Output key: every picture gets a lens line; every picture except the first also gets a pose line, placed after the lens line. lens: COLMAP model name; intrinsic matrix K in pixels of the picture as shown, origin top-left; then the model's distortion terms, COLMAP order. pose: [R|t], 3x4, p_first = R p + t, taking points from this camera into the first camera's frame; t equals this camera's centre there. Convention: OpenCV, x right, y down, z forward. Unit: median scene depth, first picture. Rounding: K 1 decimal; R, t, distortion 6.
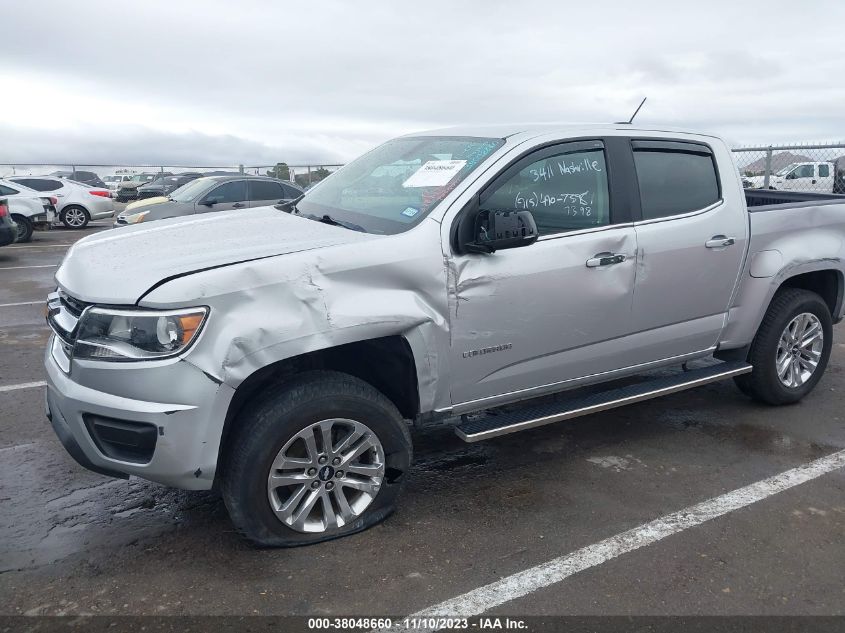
lens RADIAL K [[651.3, 0, 422.2], [0, 651.3, 320.5], [0, 0, 1]] dist [0.047531, -0.053902]
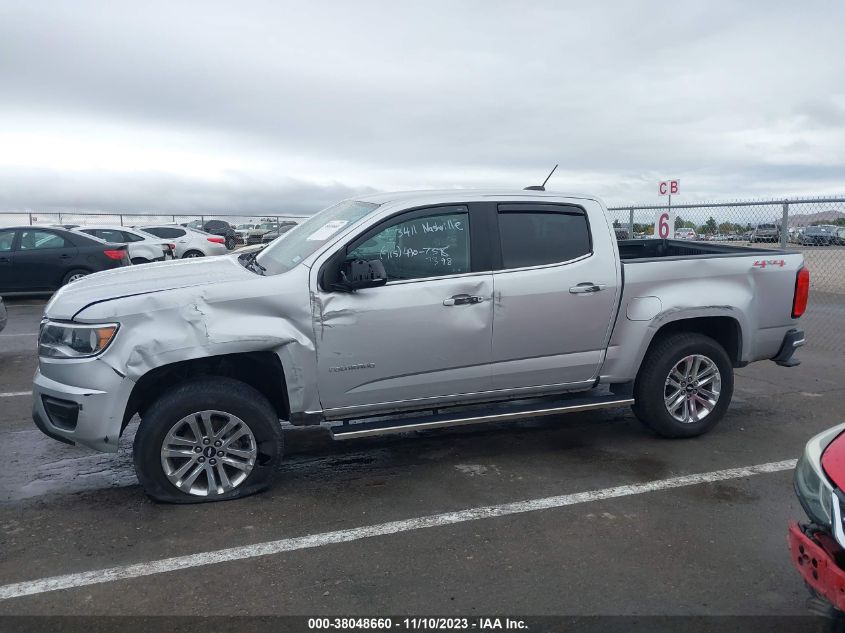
lens RADIAL K [[651.3, 0, 423.0], [0, 651.3, 314.5], [0, 0, 1]] dist [0.047531, -0.053902]
pose [[0.982384, 0.027268, -0.184873, 0.485804], [-0.041722, 0.996329, -0.074749, 0.032793], [0.182156, 0.081145, 0.979916, -0.242722]]
